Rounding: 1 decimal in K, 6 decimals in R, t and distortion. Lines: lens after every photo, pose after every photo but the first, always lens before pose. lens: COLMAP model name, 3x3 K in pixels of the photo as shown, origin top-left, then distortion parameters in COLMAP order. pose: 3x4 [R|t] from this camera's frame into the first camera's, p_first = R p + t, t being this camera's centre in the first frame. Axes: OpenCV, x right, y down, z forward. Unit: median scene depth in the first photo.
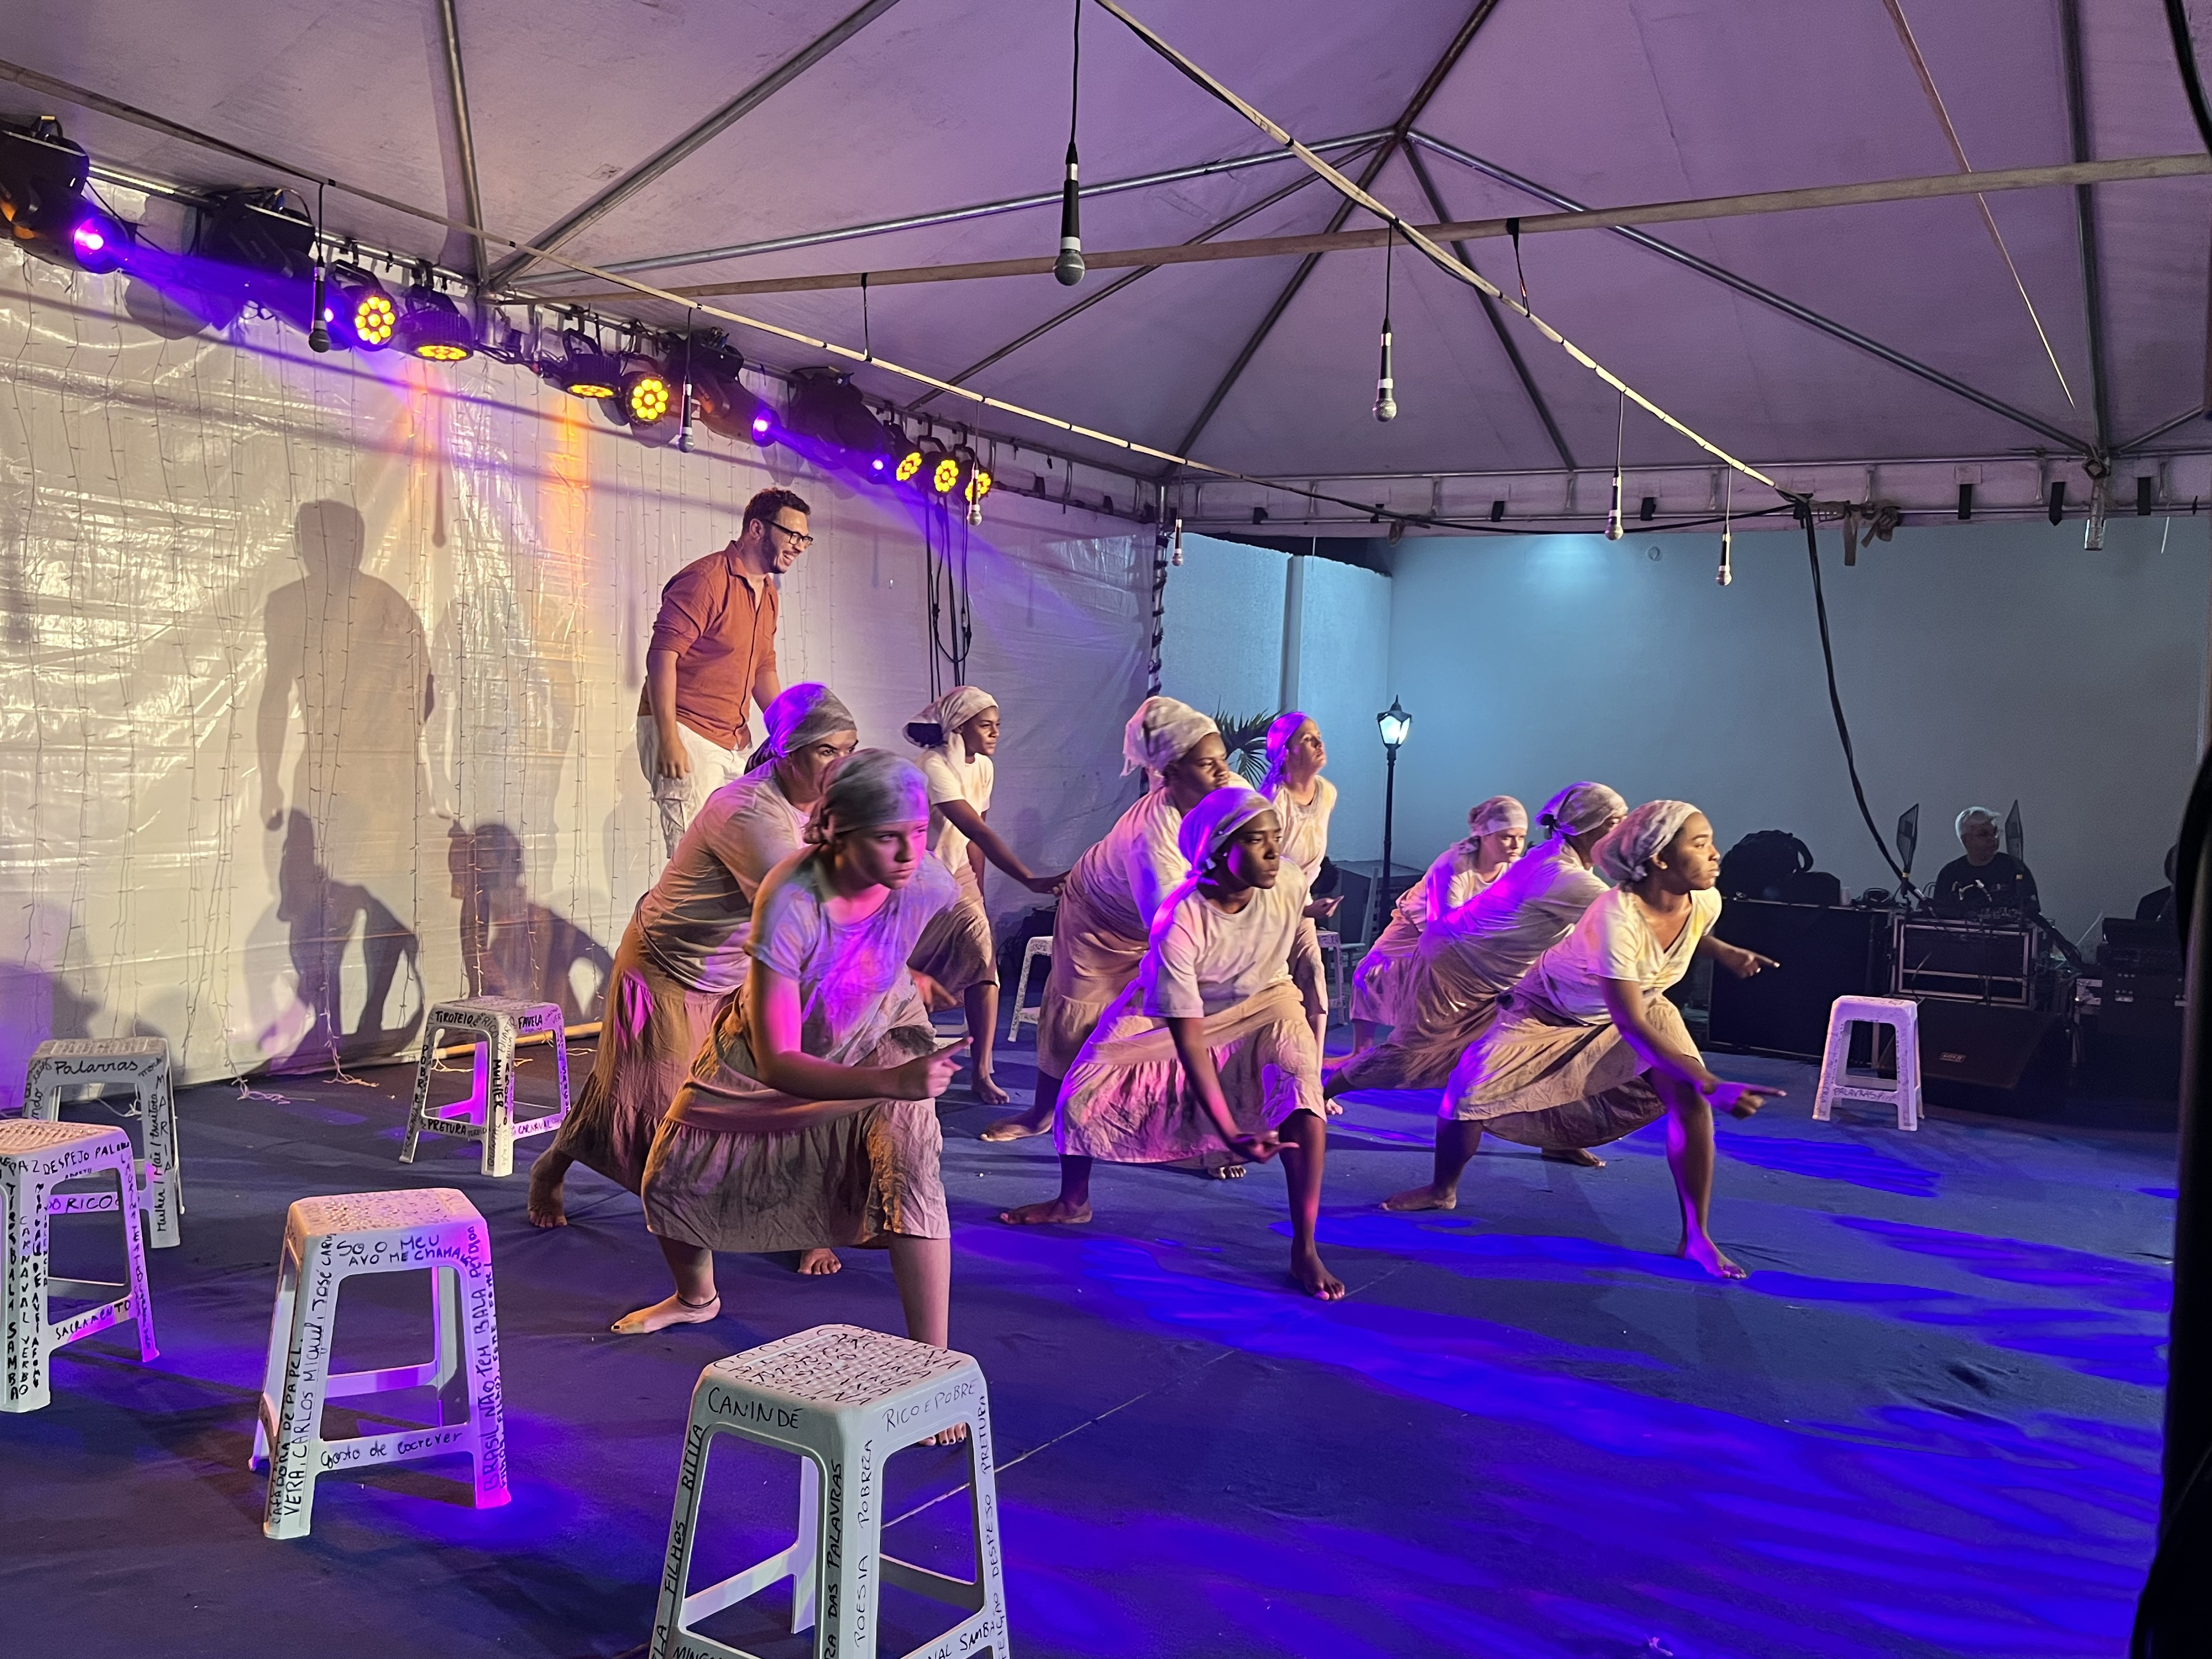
lens RADIAL K [[1842.8, 0, 1139.9], [0, 1842.8, 786.9], [0, 0, 1]] dist [0.028793, 0.011591]
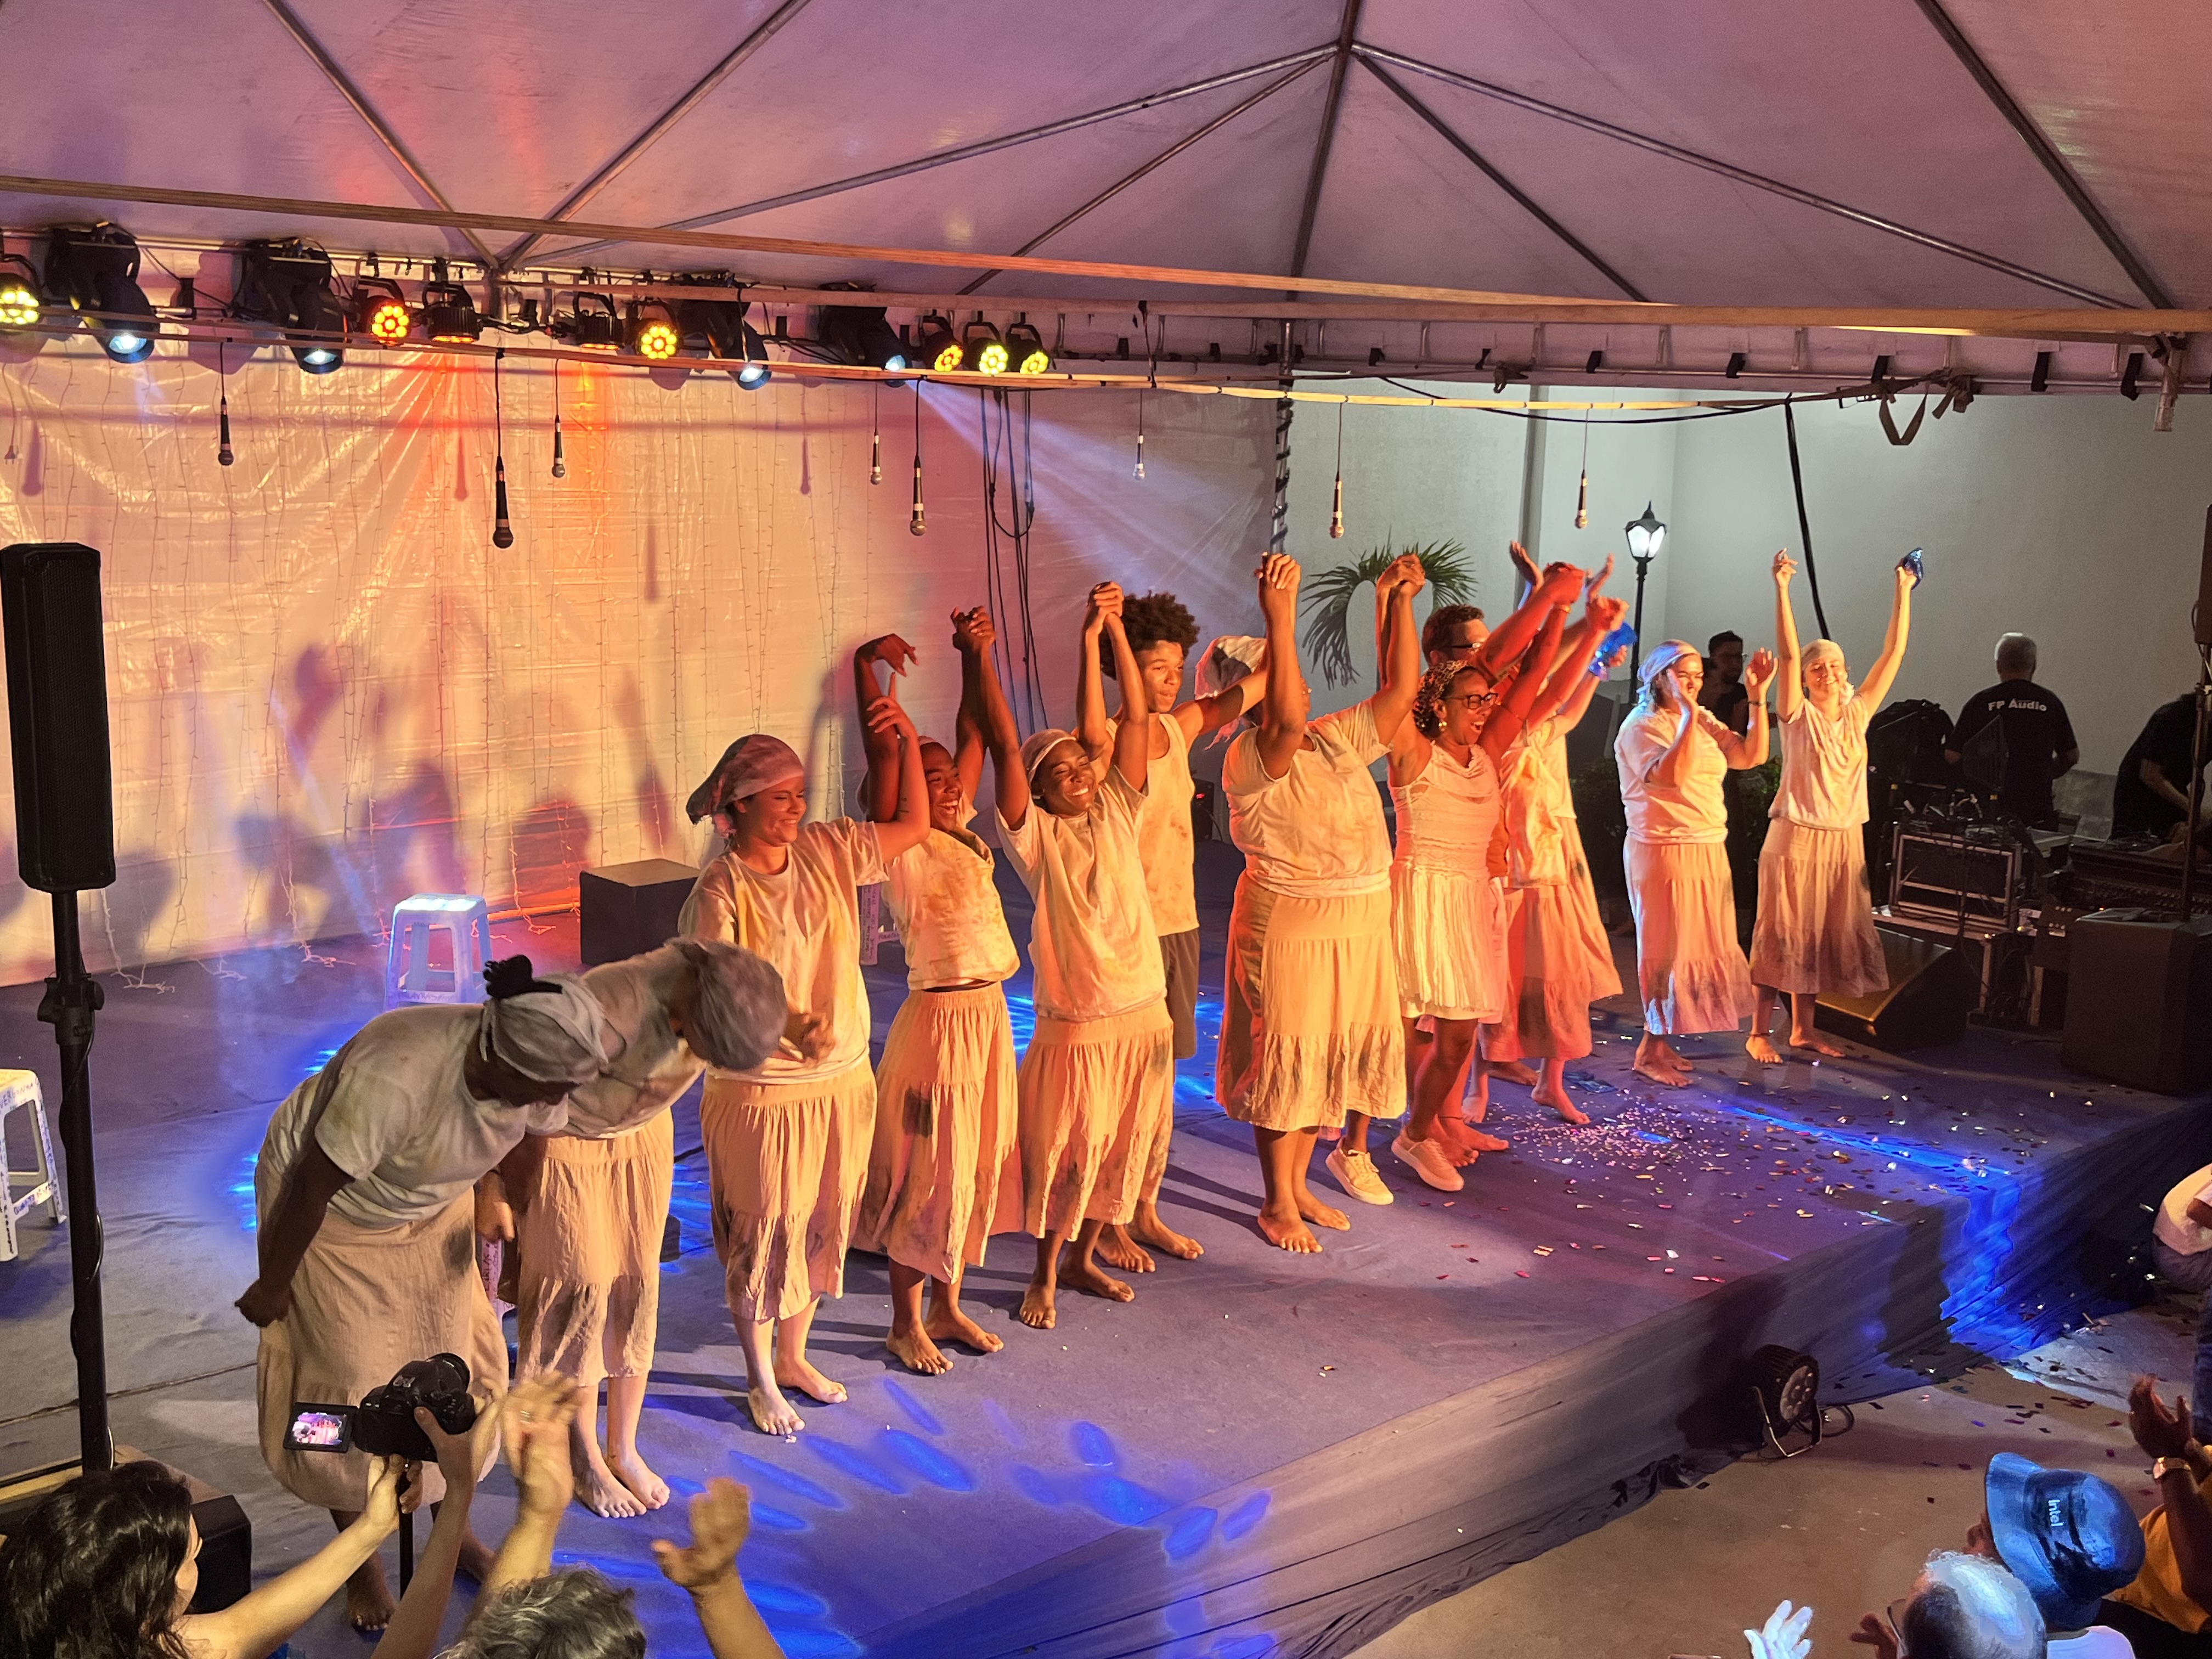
lens RADIAL K [[2227.5, 0, 1088.9], [0, 2227.5, 766.3], [0, 0, 1]] dist [0.040935, 0.000000]
pose [[0.961823, 0.027766, -0.272260, 0.349128], [0.007059, 0.991992, 0.126104, -0.120624], [0.273581, -0.123212, 0.953925, -0.242447]]
